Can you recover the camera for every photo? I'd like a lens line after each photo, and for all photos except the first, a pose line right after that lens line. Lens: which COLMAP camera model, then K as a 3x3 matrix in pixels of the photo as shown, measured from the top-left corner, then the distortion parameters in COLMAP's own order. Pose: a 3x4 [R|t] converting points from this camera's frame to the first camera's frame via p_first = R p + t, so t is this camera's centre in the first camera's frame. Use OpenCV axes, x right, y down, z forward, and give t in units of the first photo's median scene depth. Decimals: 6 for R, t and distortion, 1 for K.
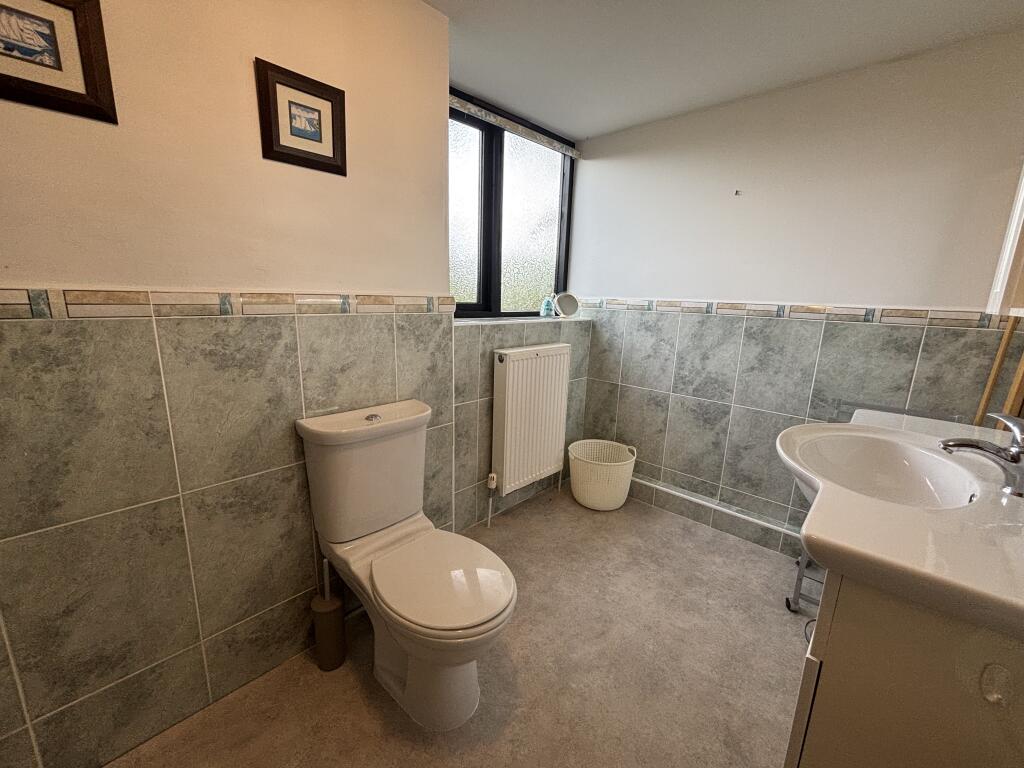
lens RADIAL K [[414.5, 0, 511.2], [0, 414.5, 382.9], [0, 0, 1]] dist [-0.004546, 0.000879]
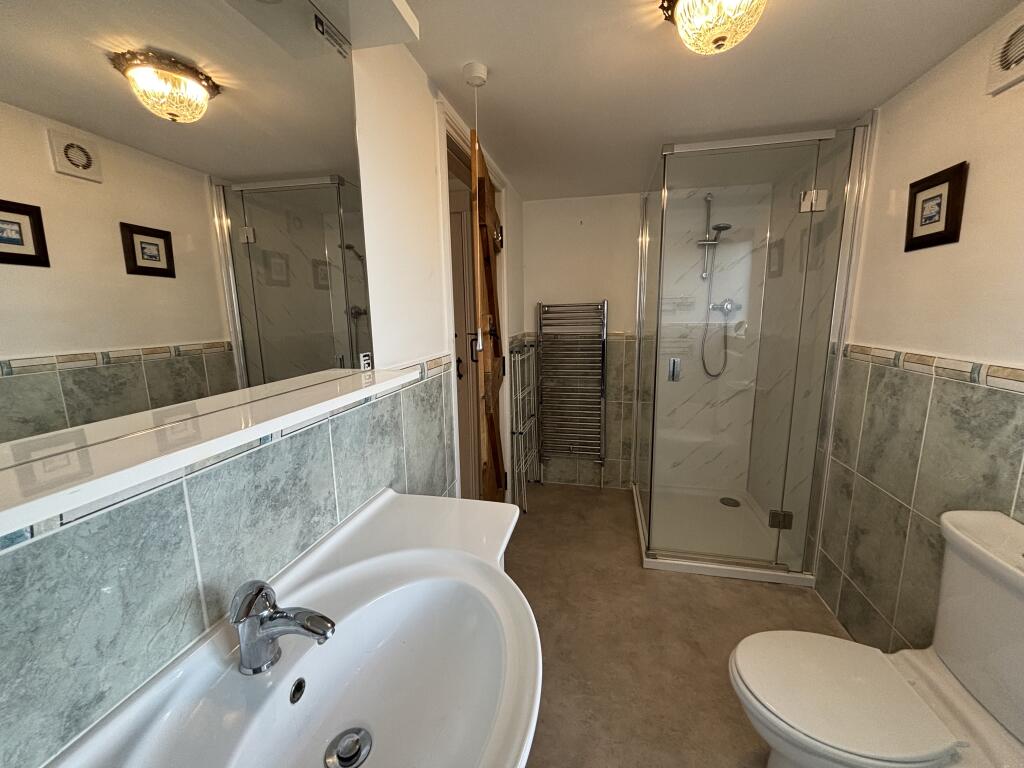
lens RADIAL K [[414.5, 0, 512.5], [0, 414.5, 383.0], [0, 0, 1]] dist [-0.004546, 0.000879]
pose [[-0.862533, 0.070144, -0.501115, 0.937399], [-0.119011, 0.934441, 0.335644, -0.400090], [0.491806, 0.349142, -0.797638, 1.324342]]
